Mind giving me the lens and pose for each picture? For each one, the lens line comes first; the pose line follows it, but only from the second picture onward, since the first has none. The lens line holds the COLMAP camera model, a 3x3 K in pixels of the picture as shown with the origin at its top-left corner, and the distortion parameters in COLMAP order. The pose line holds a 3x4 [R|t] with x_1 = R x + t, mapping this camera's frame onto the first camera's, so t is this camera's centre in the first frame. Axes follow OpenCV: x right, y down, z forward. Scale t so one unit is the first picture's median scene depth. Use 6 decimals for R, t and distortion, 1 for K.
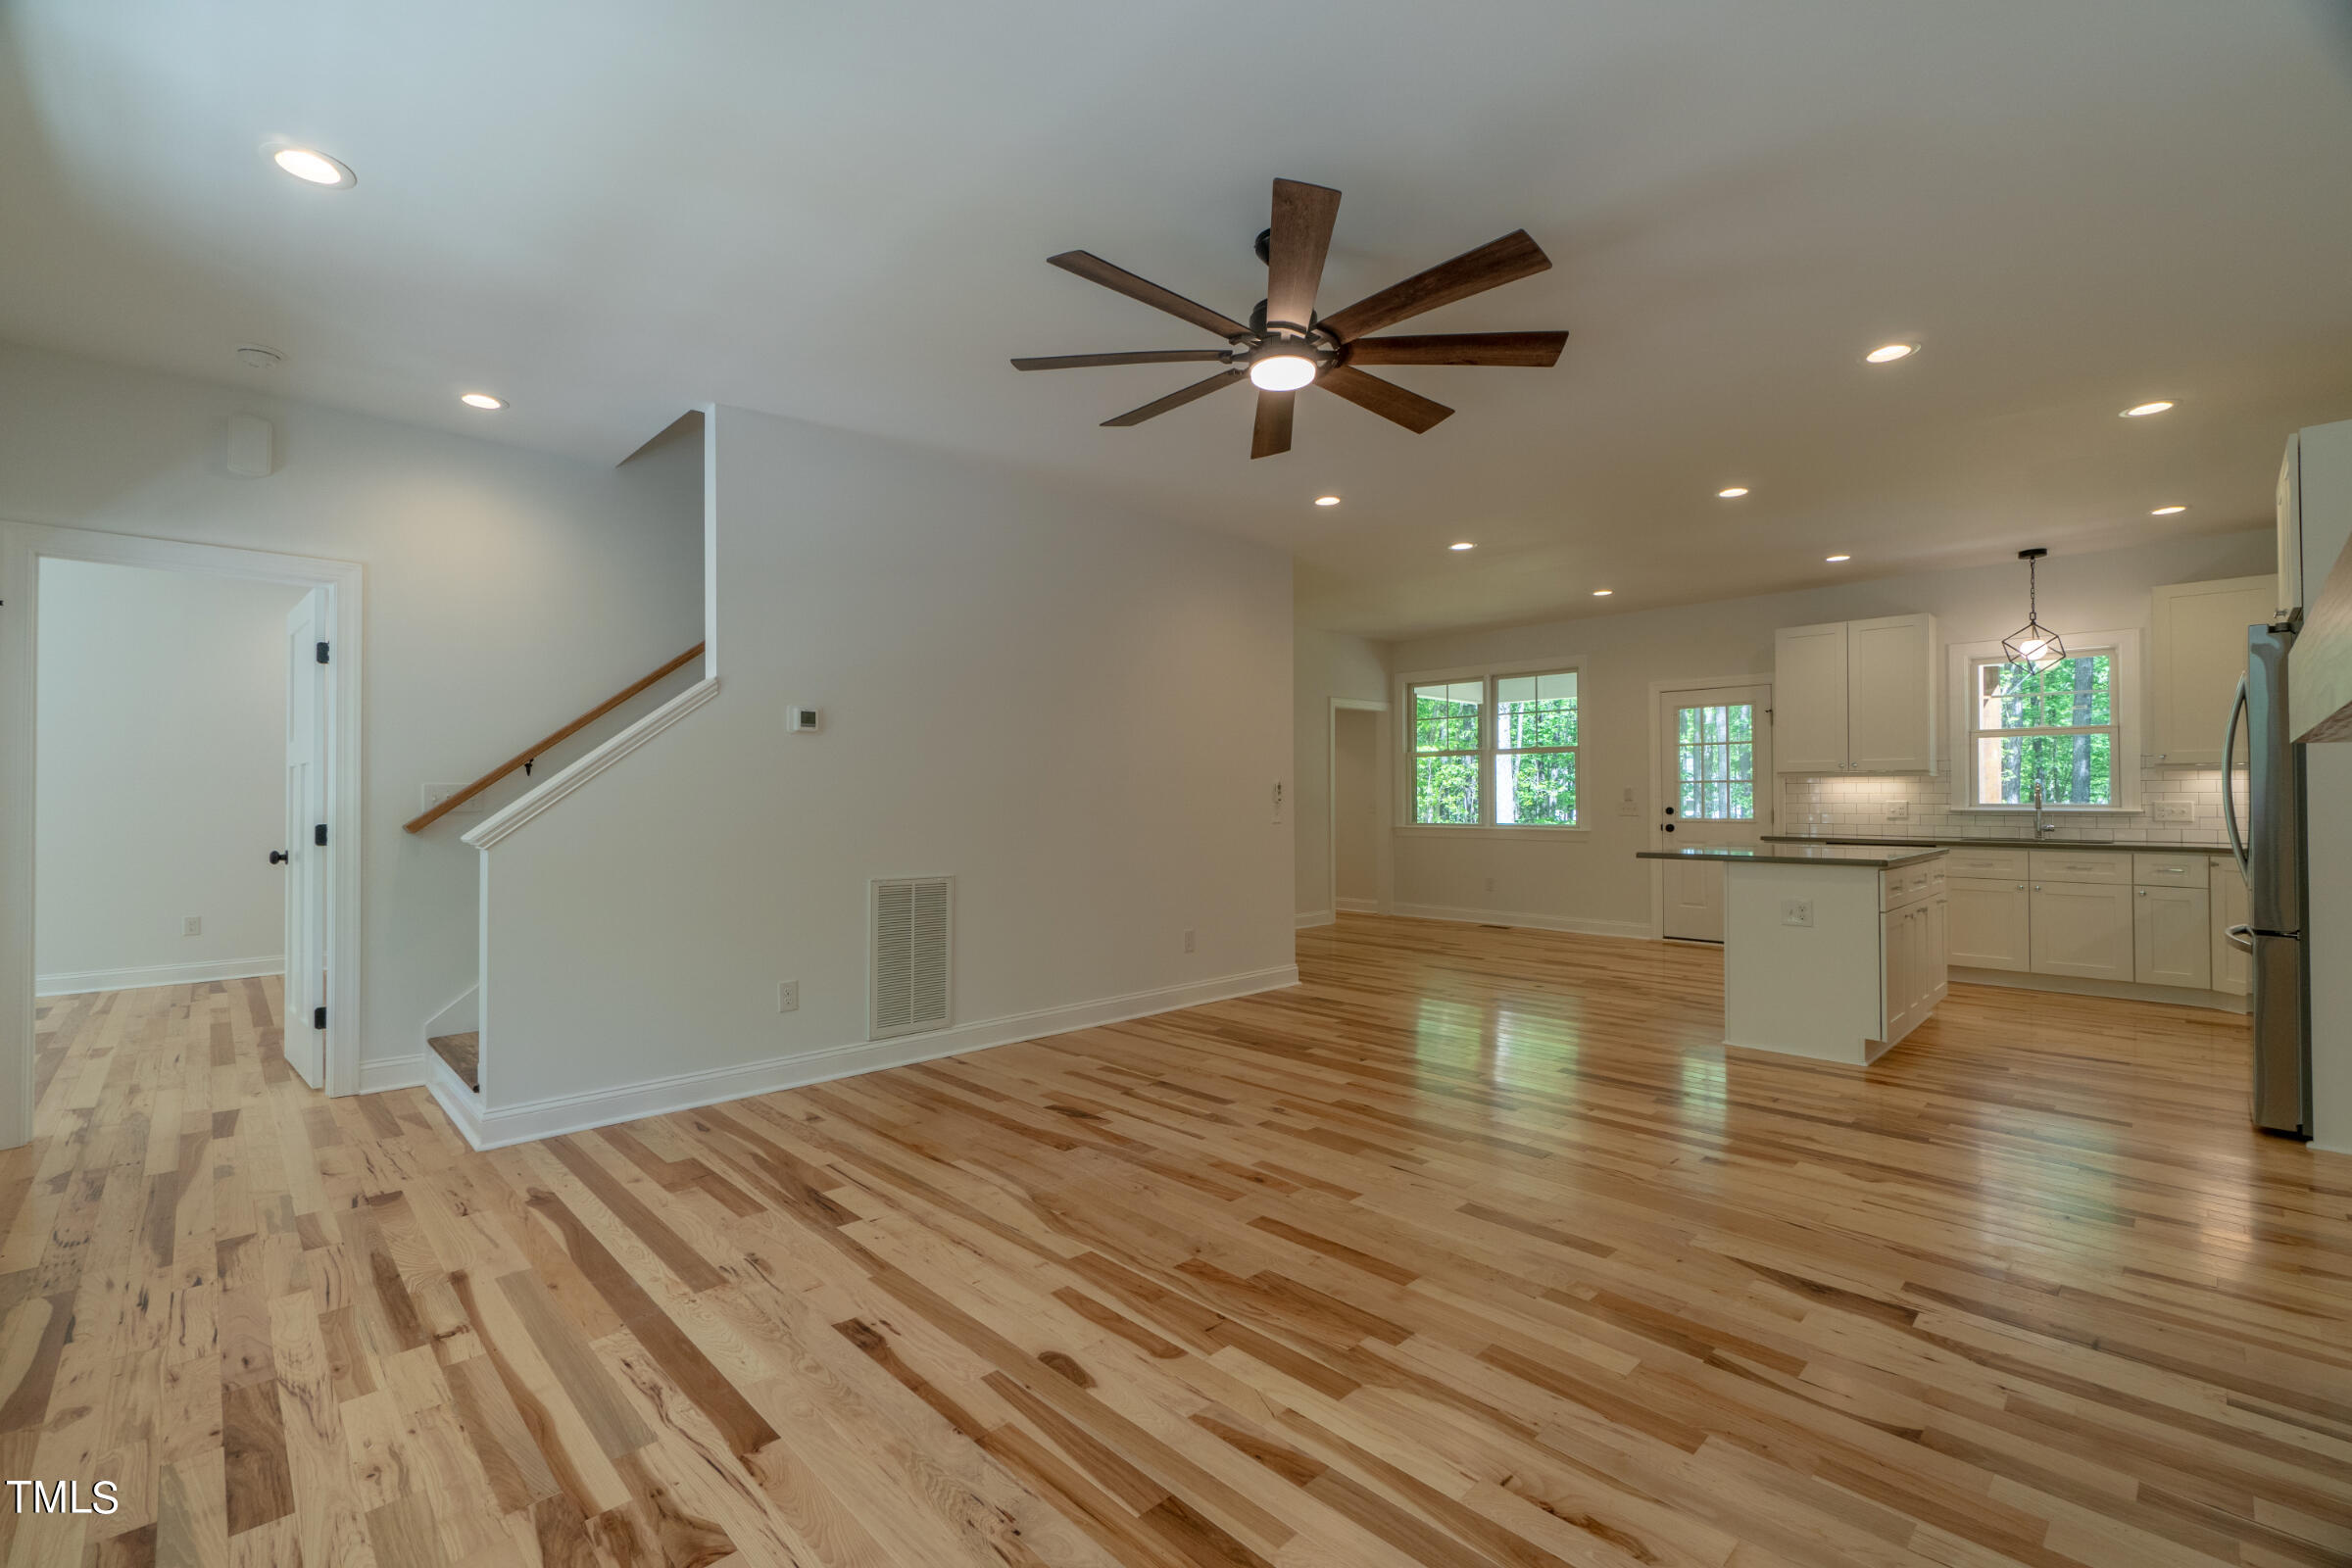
lens RADIAL K [[1011.2, 0, 1155.4], [0, 1011.2, 787.6], [0, 0, 1]] dist [-0.004668, 0.001575]
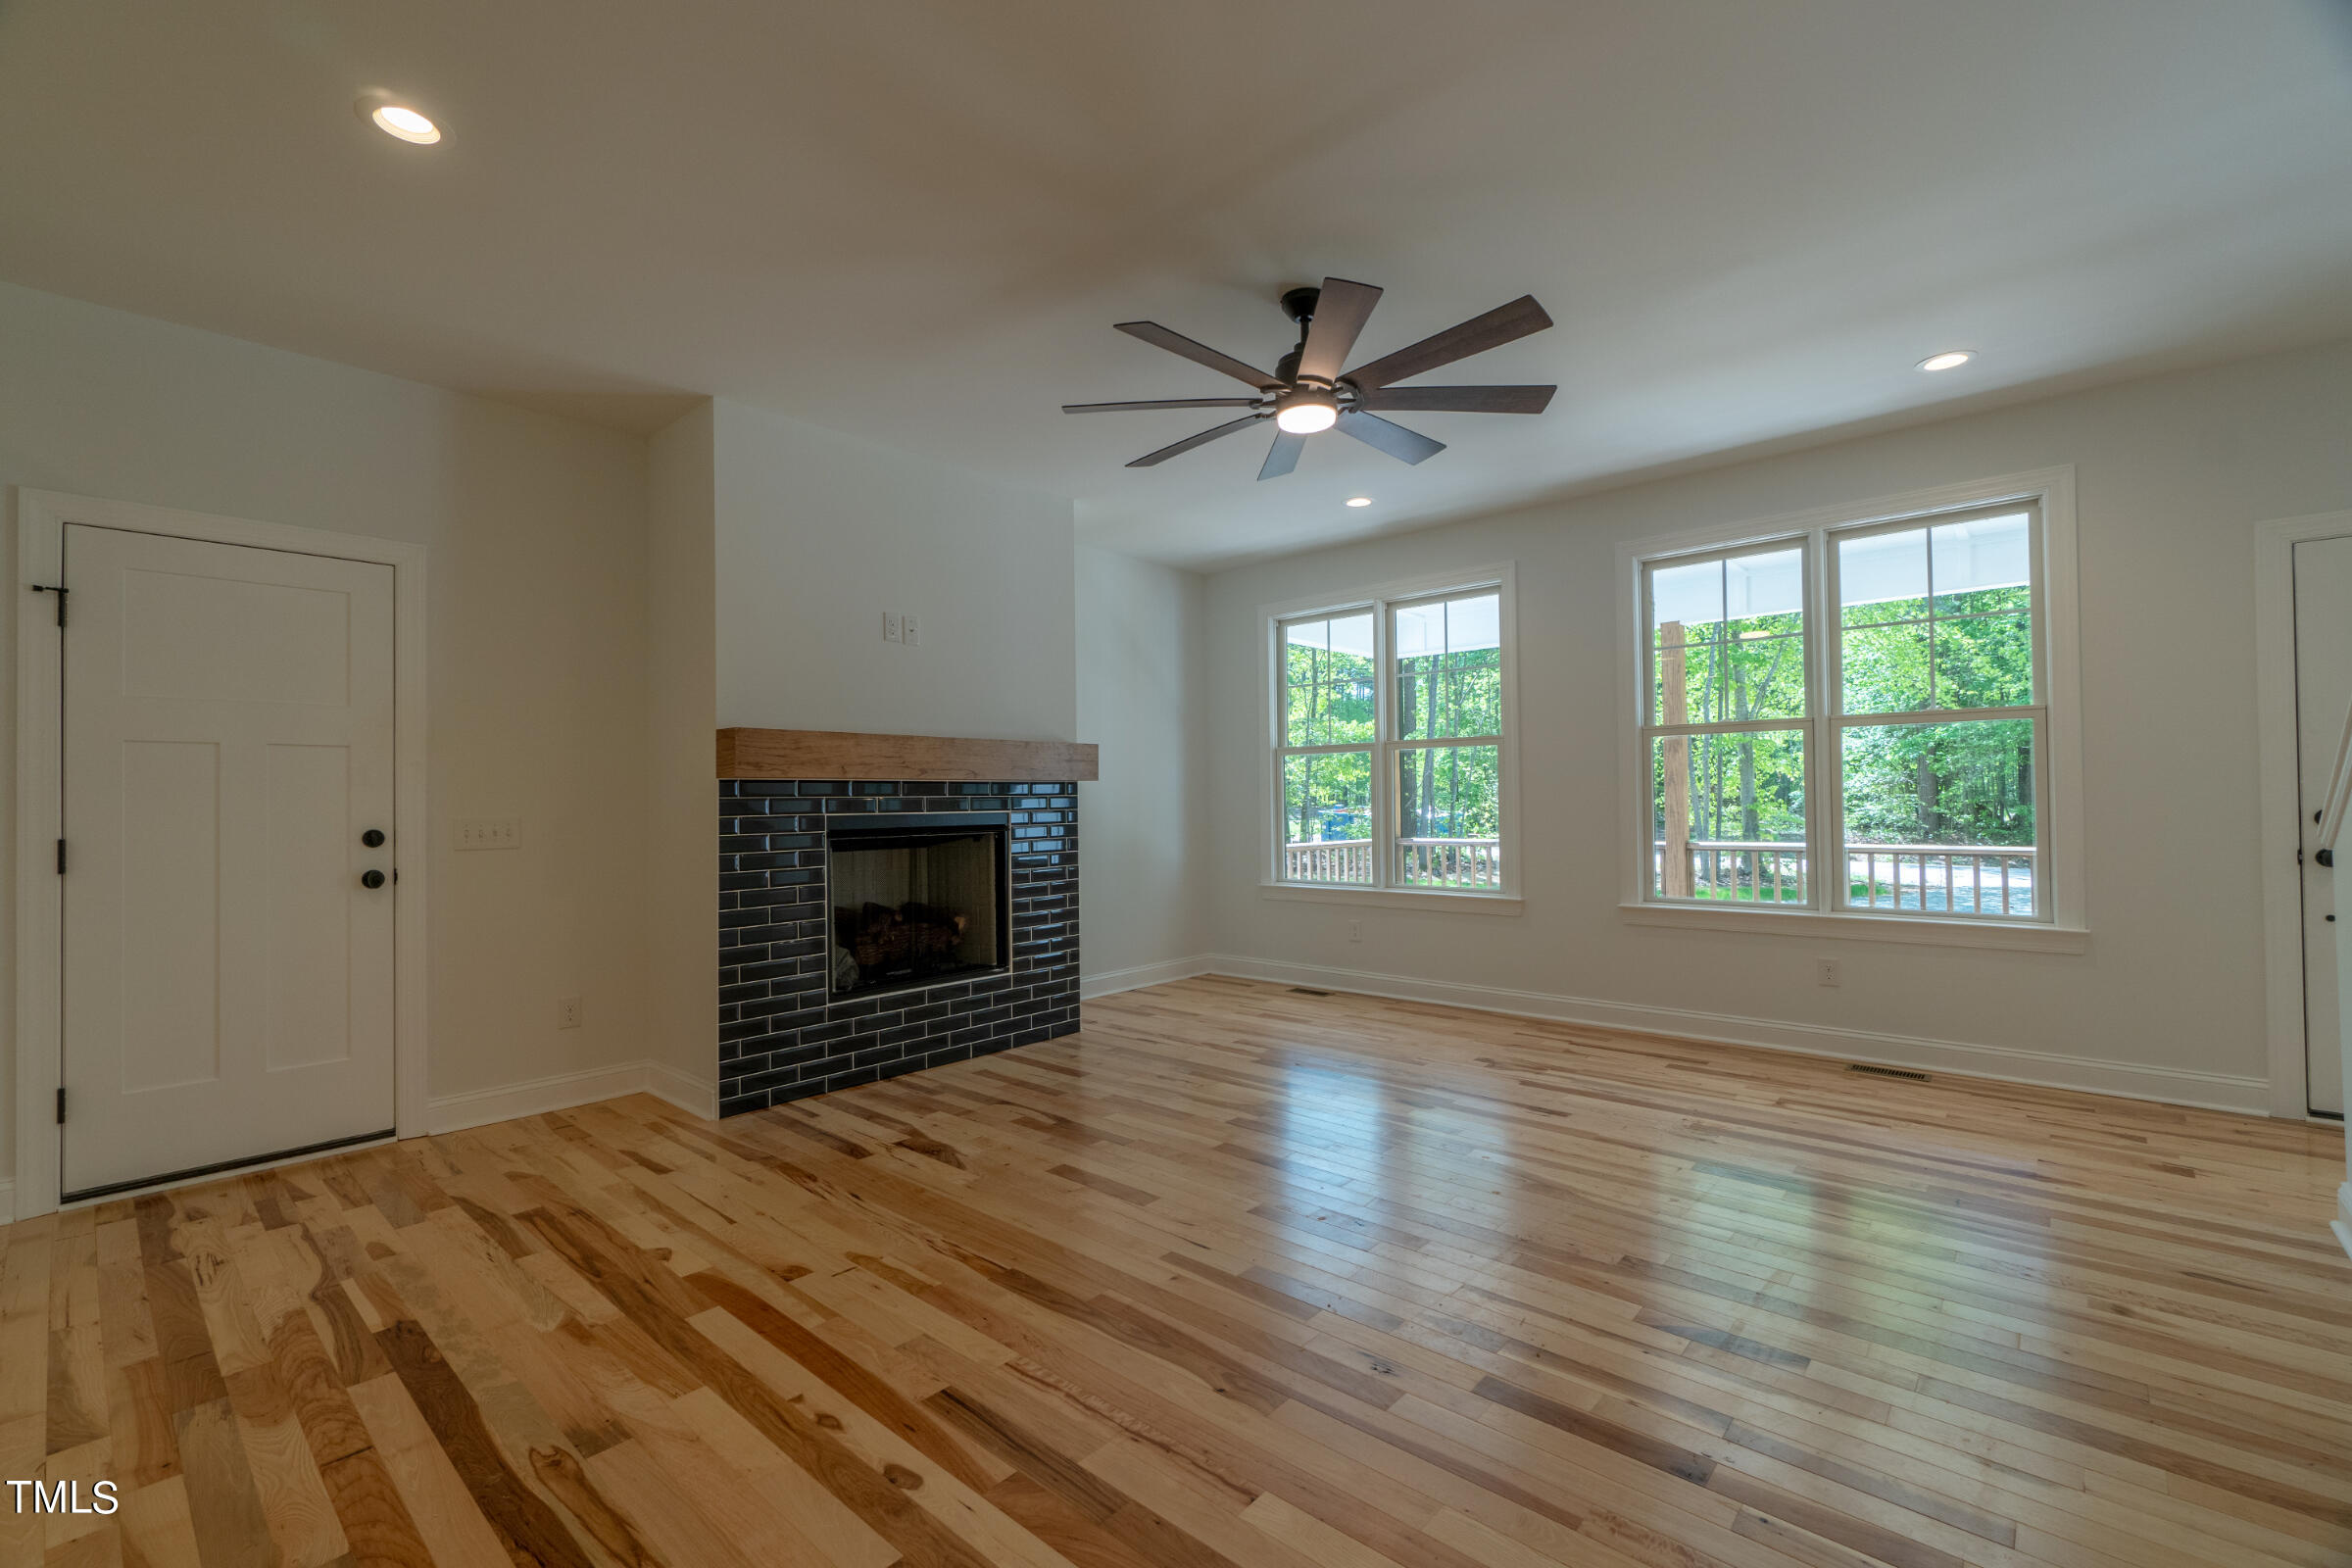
lens RADIAL K [[1009.7, 0, 1156.7], [0, 1009.7, 786.2], [0, 0, 1]] dist [-0.003407, -0.000663]
pose [[-0.997393, 0.013015, -0.070976, 0.315884], [0.014780, 0.999593, -0.024406, 0.017573], [0.070629, -0.025391, -0.997179, 1.753114]]
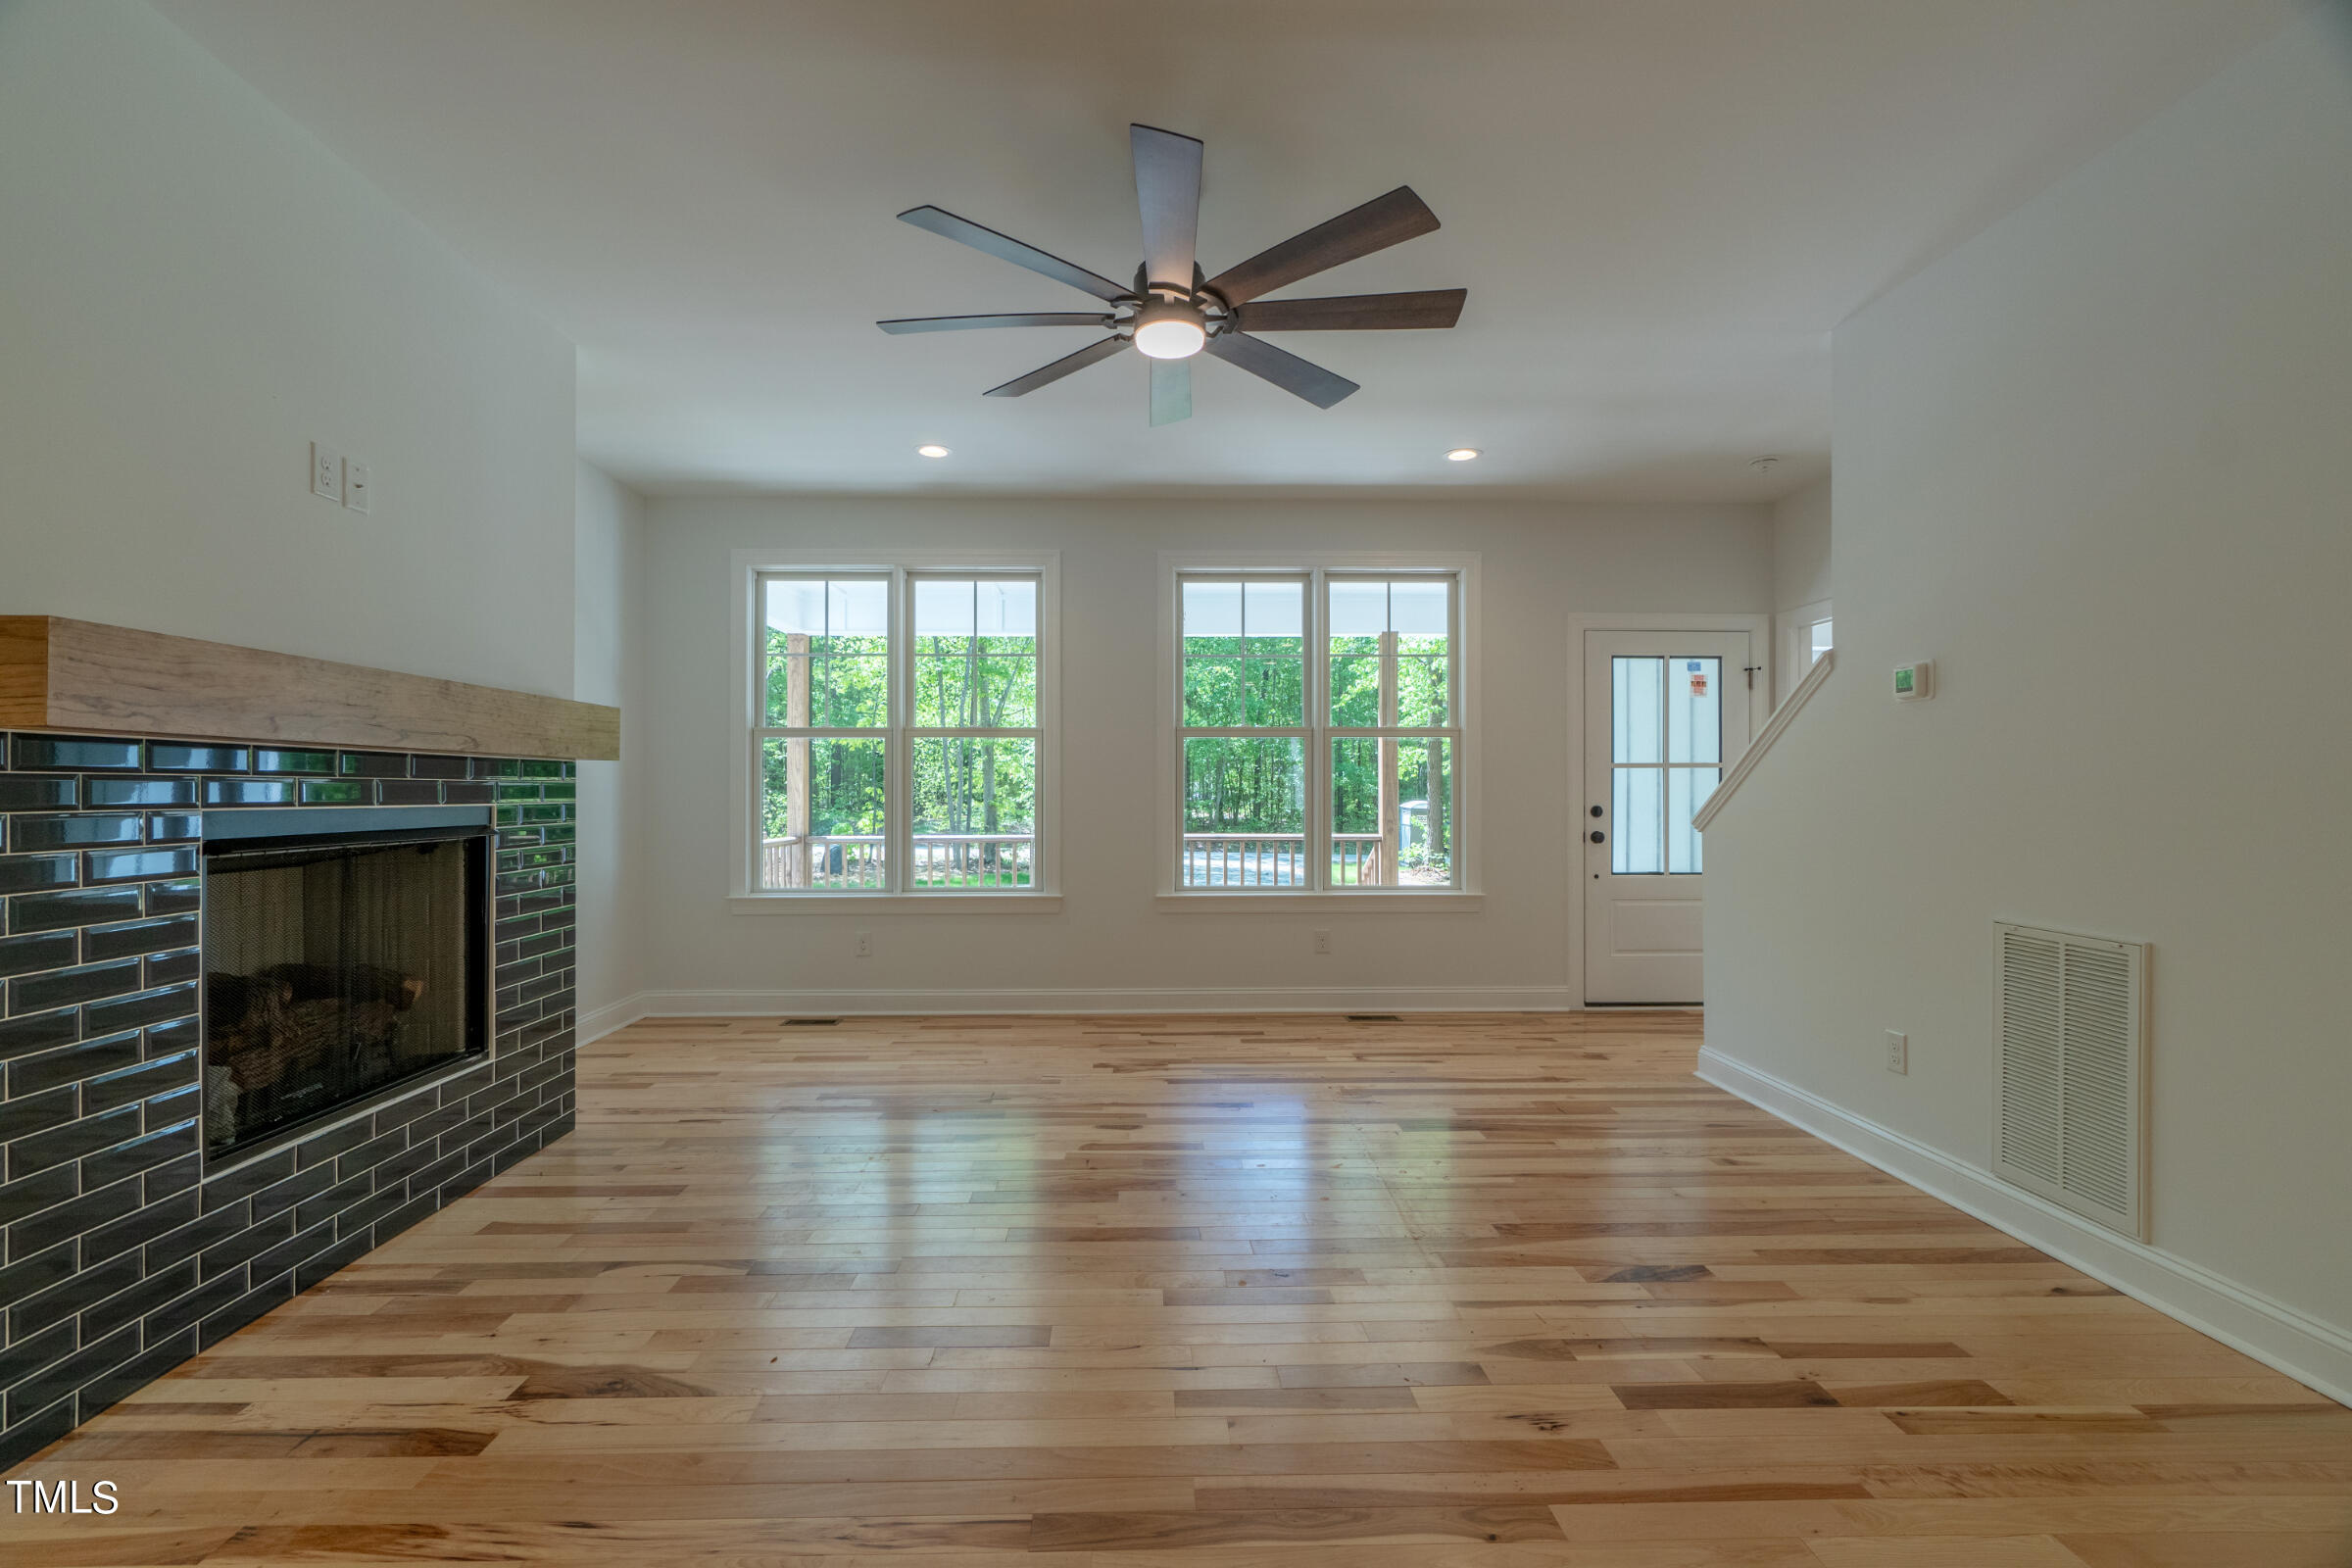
lens RADIAL K [[1007.3, 0, 1156.1], [0, 1007.3, 786.8], [0, 0, 1]] dist [-0.004007, 0.000217]
pose [[-0.671781, -0.001504, -0.740748, 0.695629], [0.008763, 0.999912, -0.009978, 0.013690], [0.740698, -0.013194, -0.671709, 1.353963]]
